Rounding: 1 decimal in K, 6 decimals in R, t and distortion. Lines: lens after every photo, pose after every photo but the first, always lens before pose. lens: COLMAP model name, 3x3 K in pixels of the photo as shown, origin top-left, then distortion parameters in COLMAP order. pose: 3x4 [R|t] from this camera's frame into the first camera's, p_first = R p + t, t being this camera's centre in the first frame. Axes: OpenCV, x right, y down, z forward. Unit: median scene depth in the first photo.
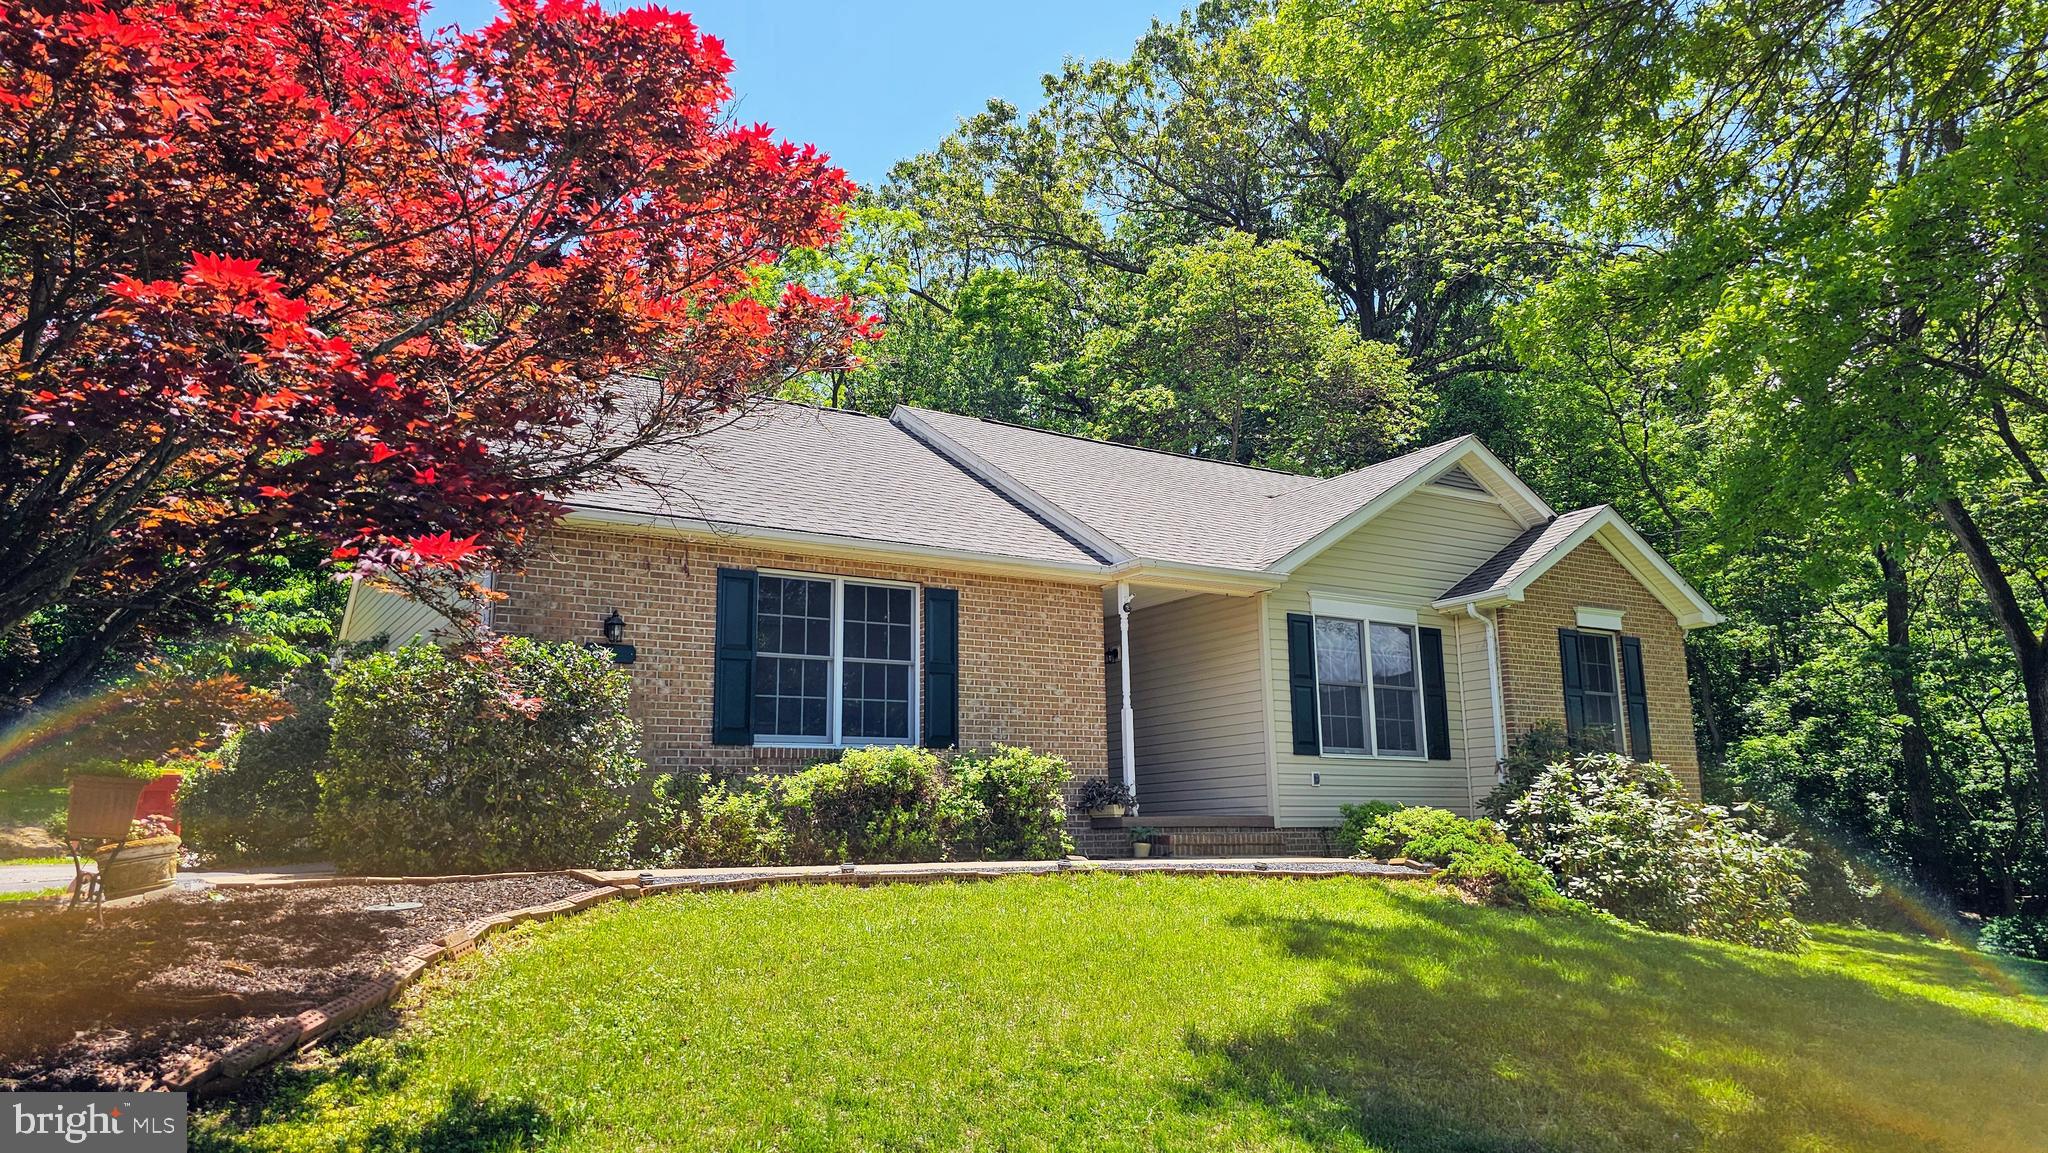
lens RADIAL K [[1297.9, 0, 1024.0], [0, 1297.9, 576.5], [0, 0, 1]] dist [0.000839, -0.000061]
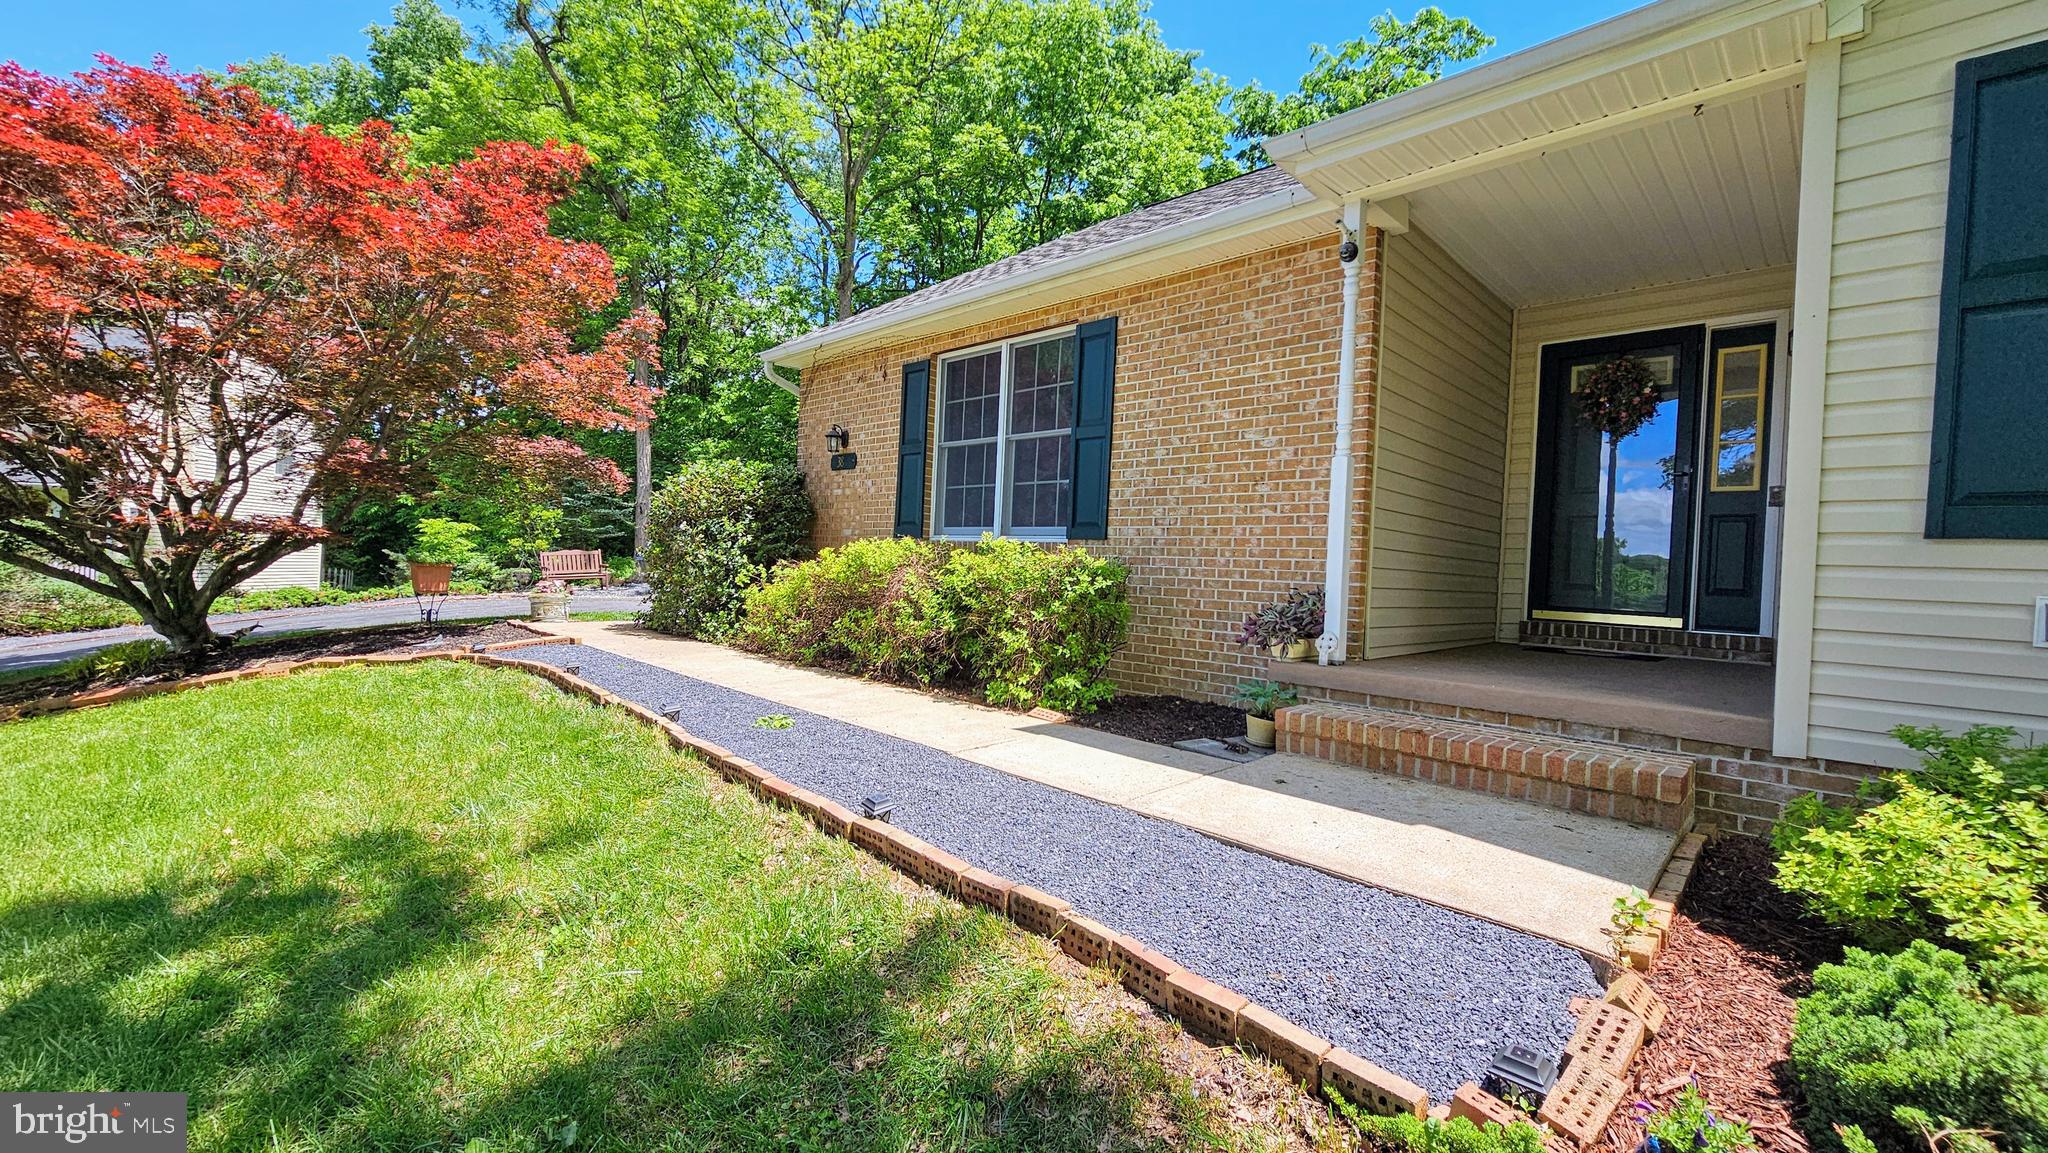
lens RADIAL K [[830.9, 0, 1024.0], [0, 830.9, 576.5], [0, 0, 1]] dist [-0.000043, -0.000064]
pose [[0.234040, 0.032556, -0.971682, 0.379606], [0.135066, 0.988659, 0.065657, 0.113847], [0.962799, -0.146608, 0.226989, 0.830782]]
